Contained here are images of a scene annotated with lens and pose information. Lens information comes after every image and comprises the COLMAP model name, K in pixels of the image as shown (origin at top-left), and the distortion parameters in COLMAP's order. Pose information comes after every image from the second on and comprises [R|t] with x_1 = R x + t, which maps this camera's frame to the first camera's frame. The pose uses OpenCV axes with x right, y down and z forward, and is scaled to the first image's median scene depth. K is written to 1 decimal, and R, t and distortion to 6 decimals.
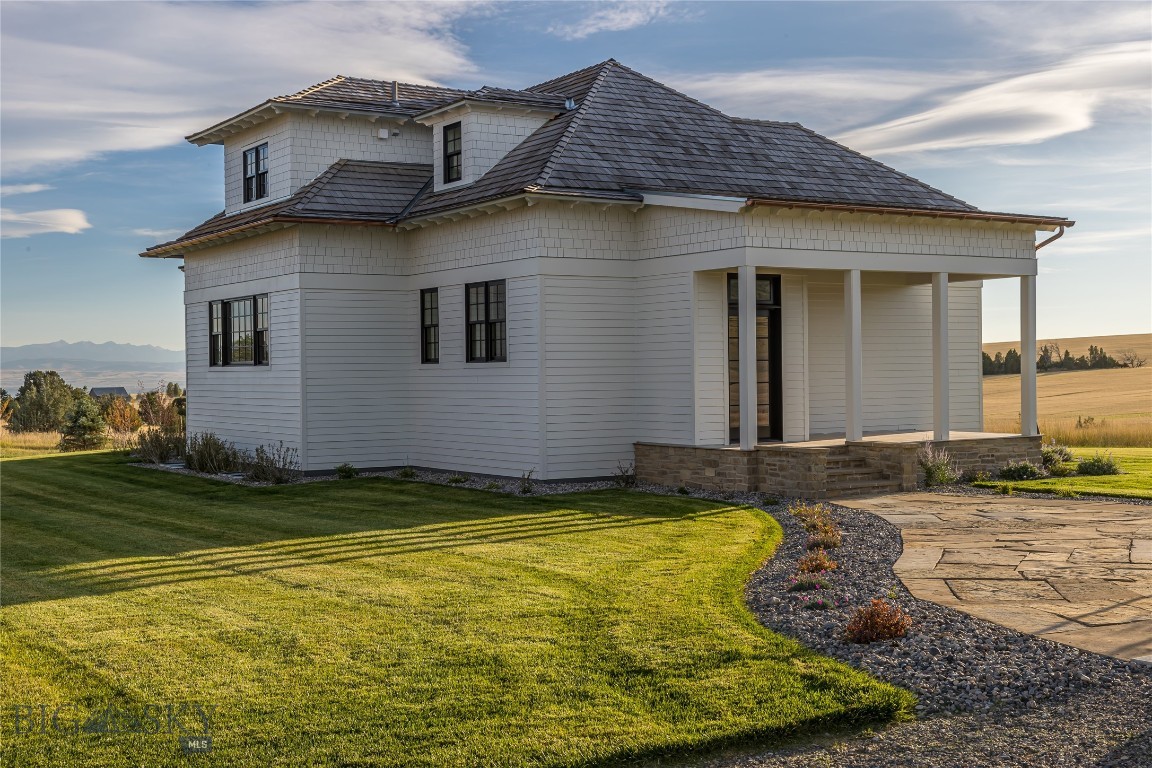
lens RADIAL K [[1468.2, 0, 576.0], [0, 1468.2, 384.0], [0, 0, 1]] dist [-0.008941, 0.005858]
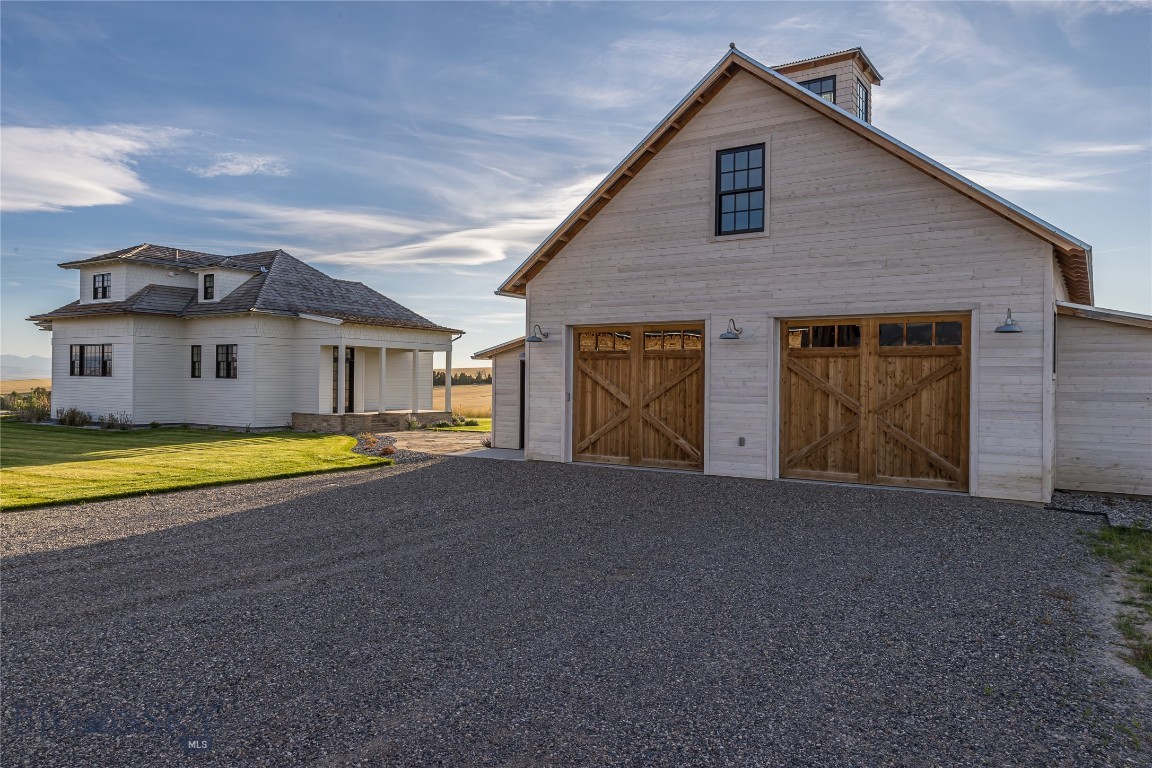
lens RADIAL K [[807.0, 0, 576.3], [0, 807.0, 343.0], [0, 0, 1]] dist [0.002977, 0.000267]
pose [[0.904804, 0.044431, 0.423505, -0.101869], [-0.020588, 0.997943, -0.060713, -0.004299], [-0.425331, 0.046214, 0.903857, -0.417011]]
